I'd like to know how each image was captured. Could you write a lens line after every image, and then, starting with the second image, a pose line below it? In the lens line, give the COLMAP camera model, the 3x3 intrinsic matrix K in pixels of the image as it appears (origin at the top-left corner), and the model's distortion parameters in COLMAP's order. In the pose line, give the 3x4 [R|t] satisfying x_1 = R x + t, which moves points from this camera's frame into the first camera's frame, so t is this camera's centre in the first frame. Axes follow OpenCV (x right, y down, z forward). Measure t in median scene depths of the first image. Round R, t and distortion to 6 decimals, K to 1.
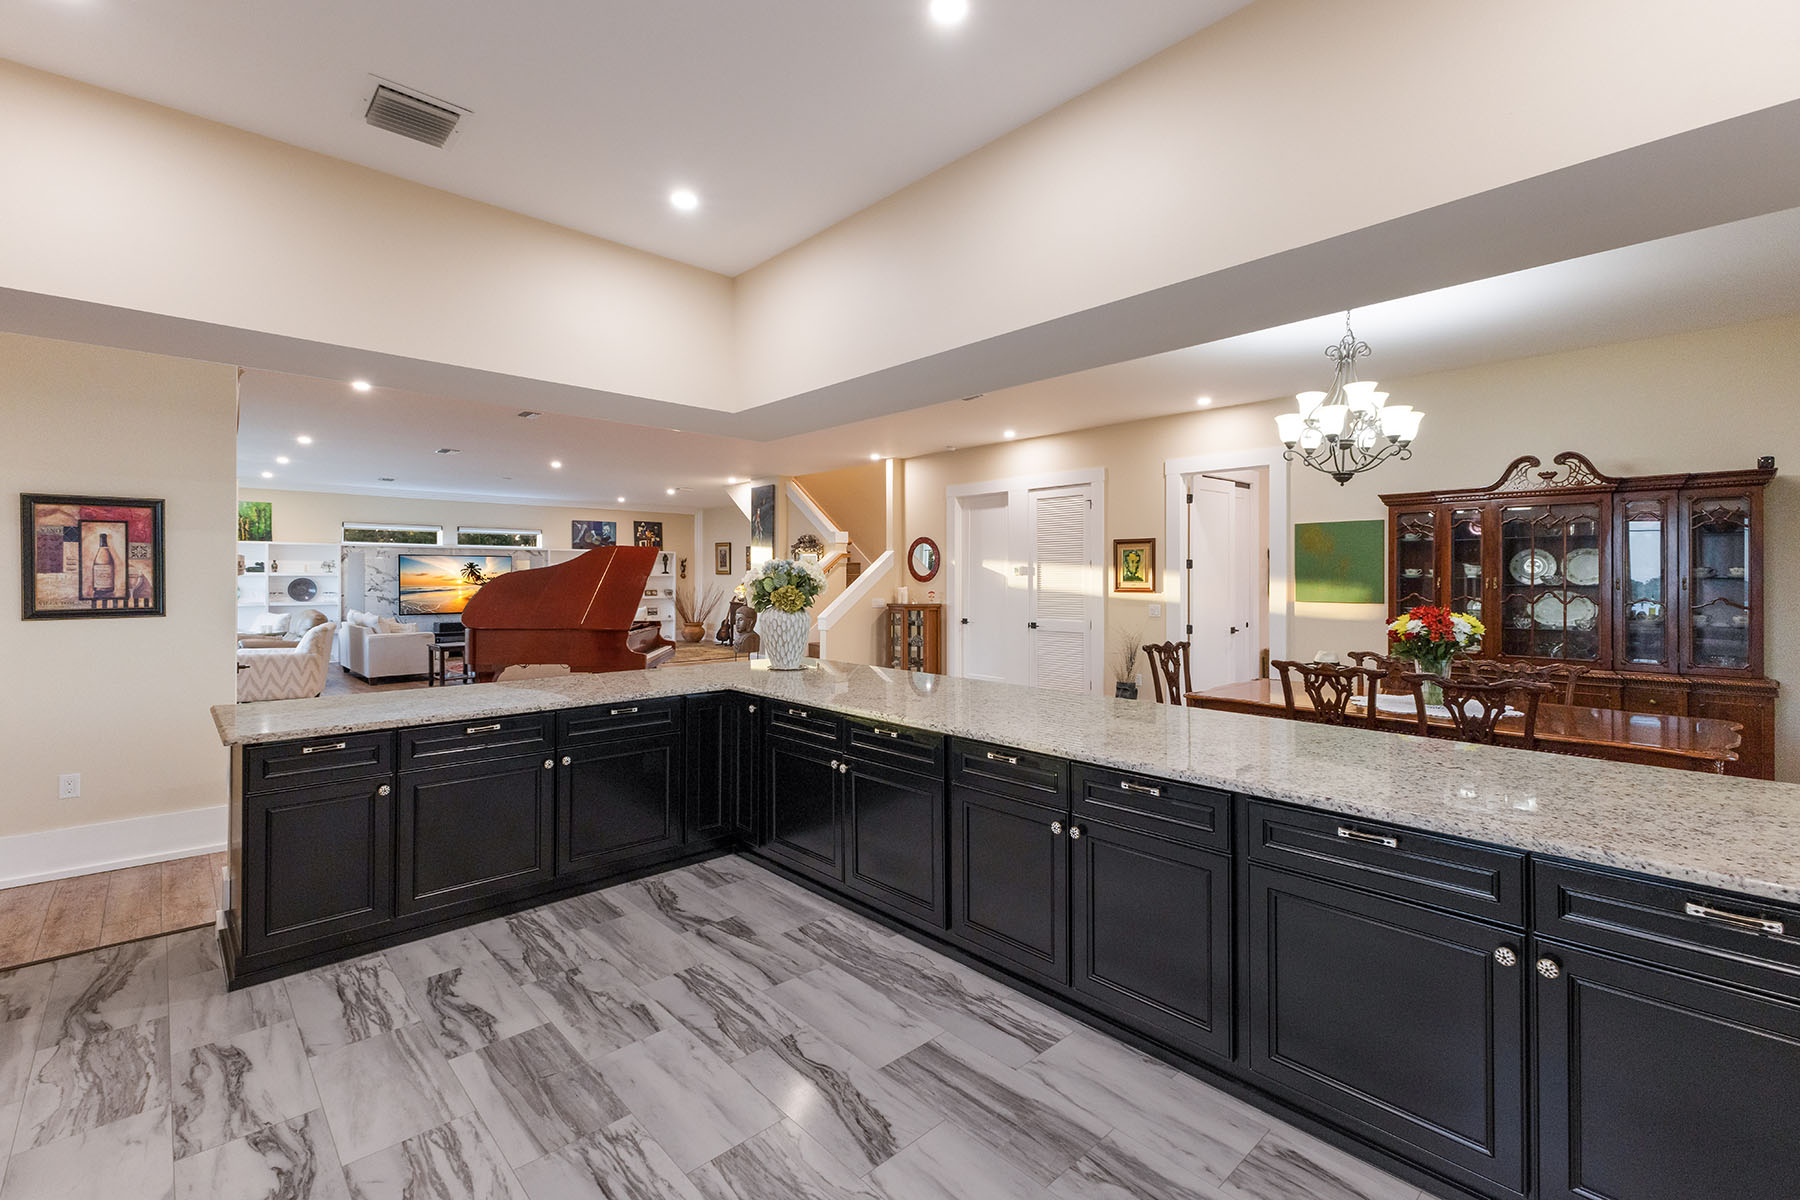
lens RADIAL K [[774.2, 0, 882.6], [0, 774.2, 571.2], [0, 0, 1]] dist [0.012279, 0.003010]
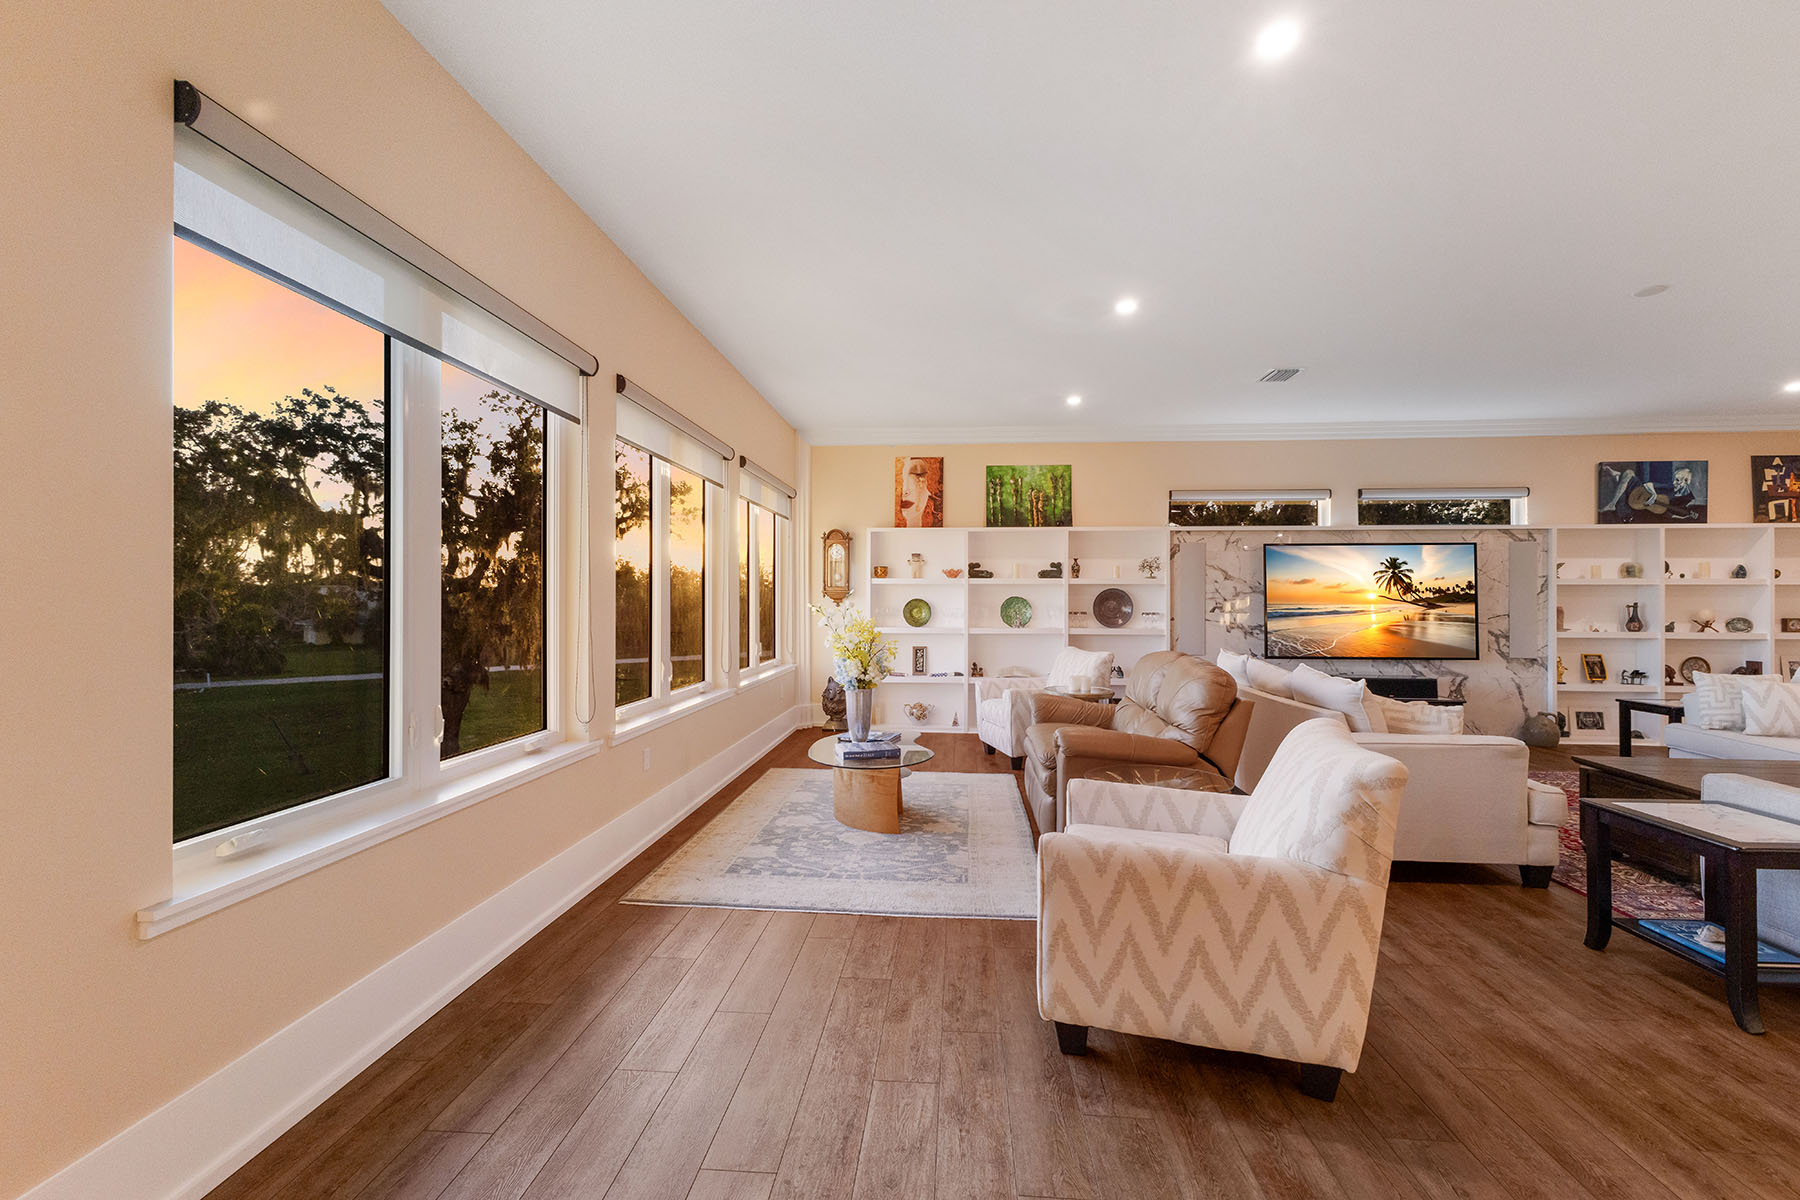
lens RADIAL K [[774.2, 0, 902.7], [0, 774.2, 598.8], [0, 0, 1]] dist [0.012279, 0.003010]
pose [[0.678491, -0.001407, -0.734607, -0.402487], [0.001274, 0.999999, -0.000738, 0.016315], [0.734607, -0.000435, 0.678492, 0.464201]]
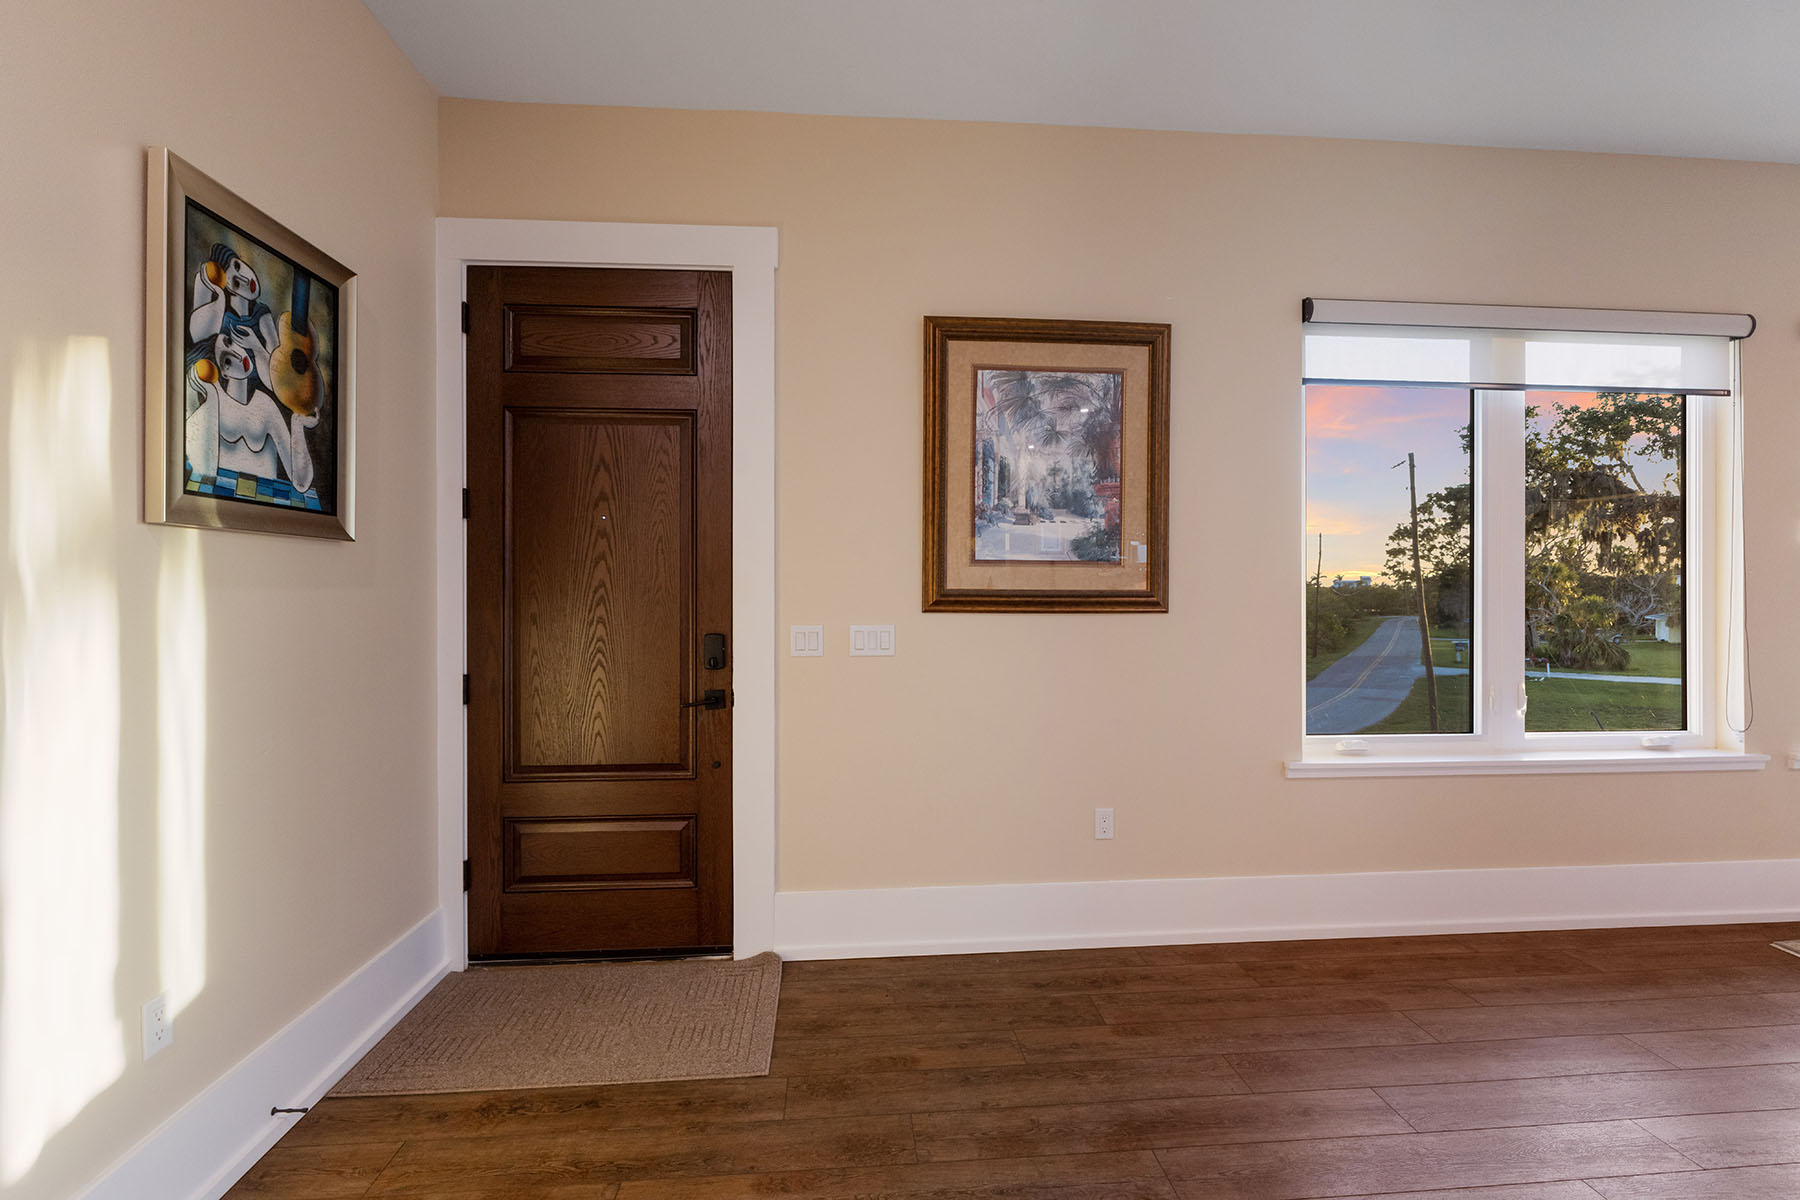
lens RADIAL K [[812.6, 0, 901.4], [0, 812.6, 591.0], [0, 0, 1]] dist [0.001407, -0.000683]
pose [[-0.617755, -0.001228, -0.786370, -0.324727], [0.003040, 0.999988, -0.003950, 0.016290], [0.786365, -0.004831, -0.617743, 0.515601]]
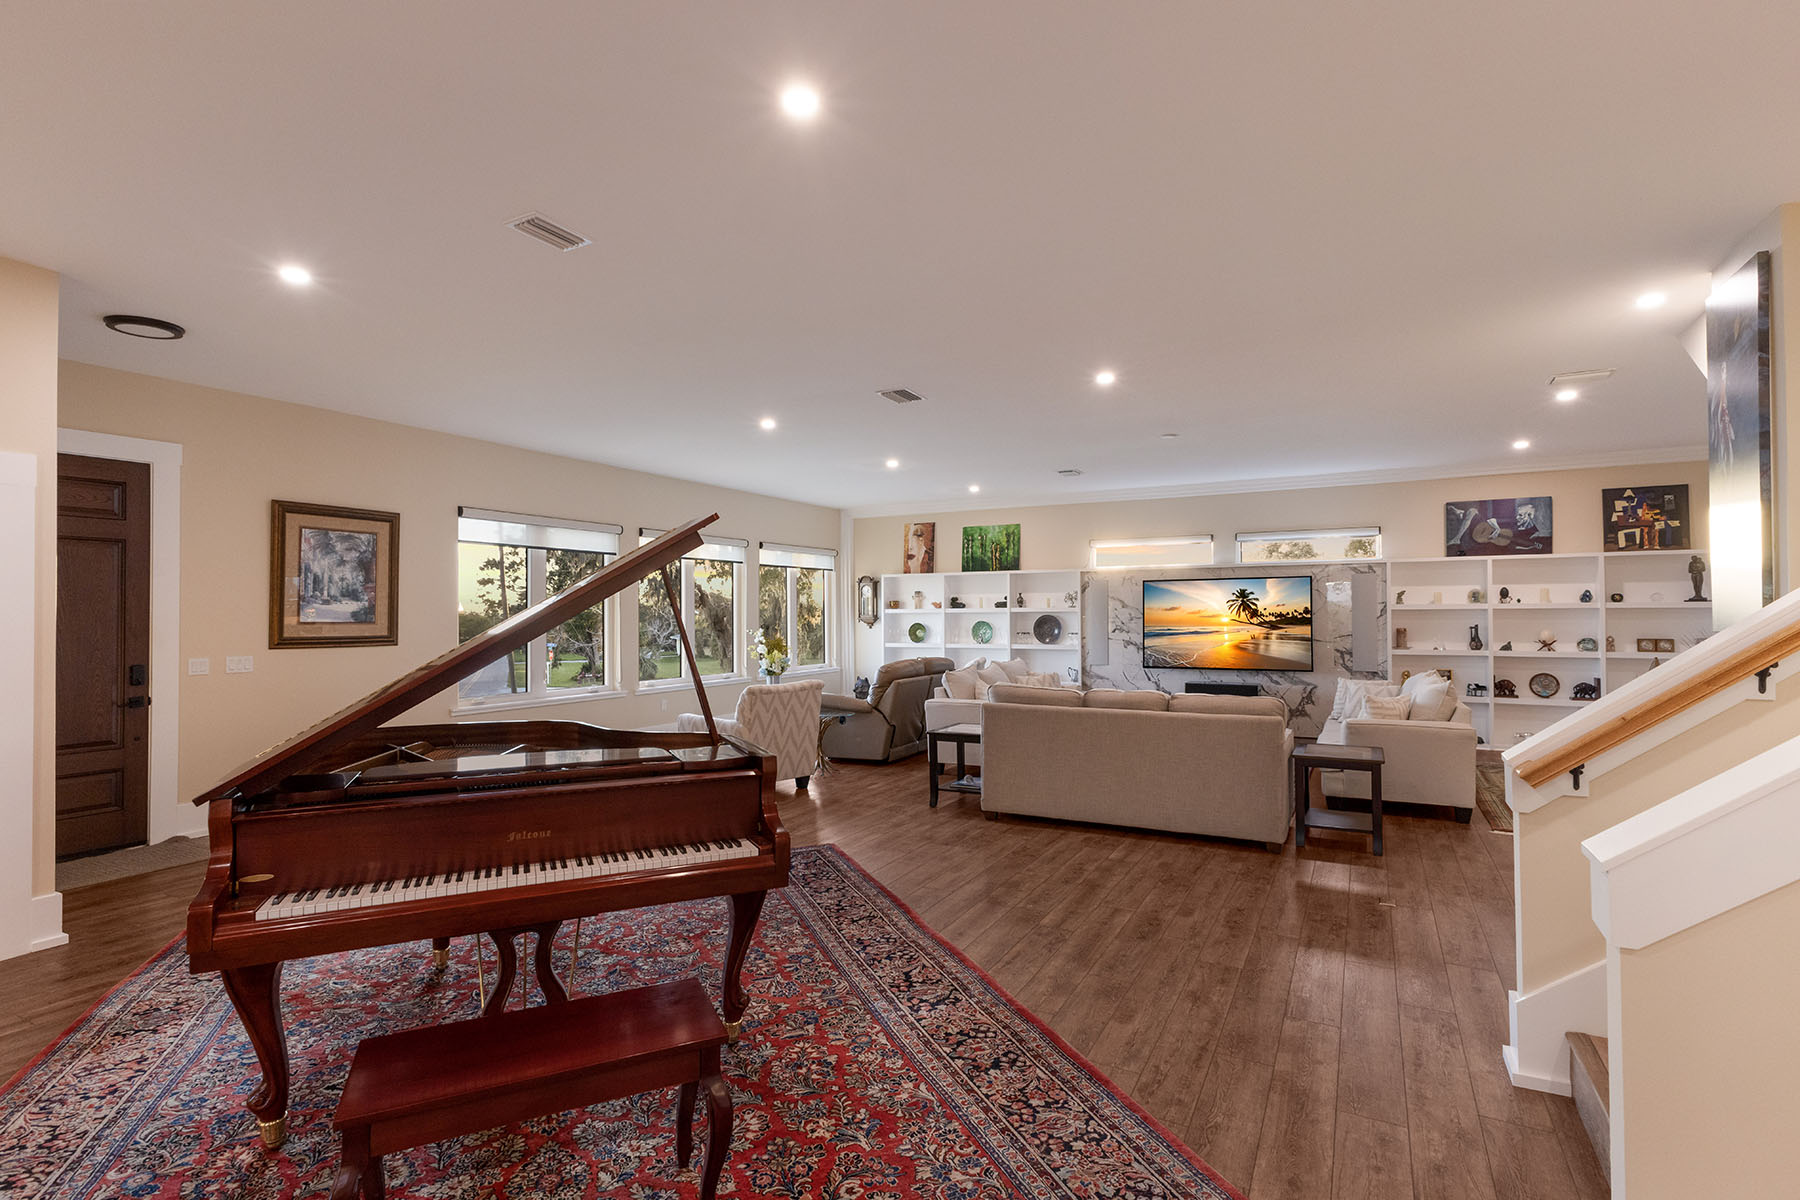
lens RADIAL K [[867.9, 0, 908.3], [0, 867.9, 599.9], [0, 0, 1]] dist [0.013281, -0.003013]
pose [[0.328152, -0.019844, -0.944417, 0.041801], [0.011187, 0.999791, -0.017120, 0.006946], [0.944559, -0.004947, 0.328305, 0.551952]]
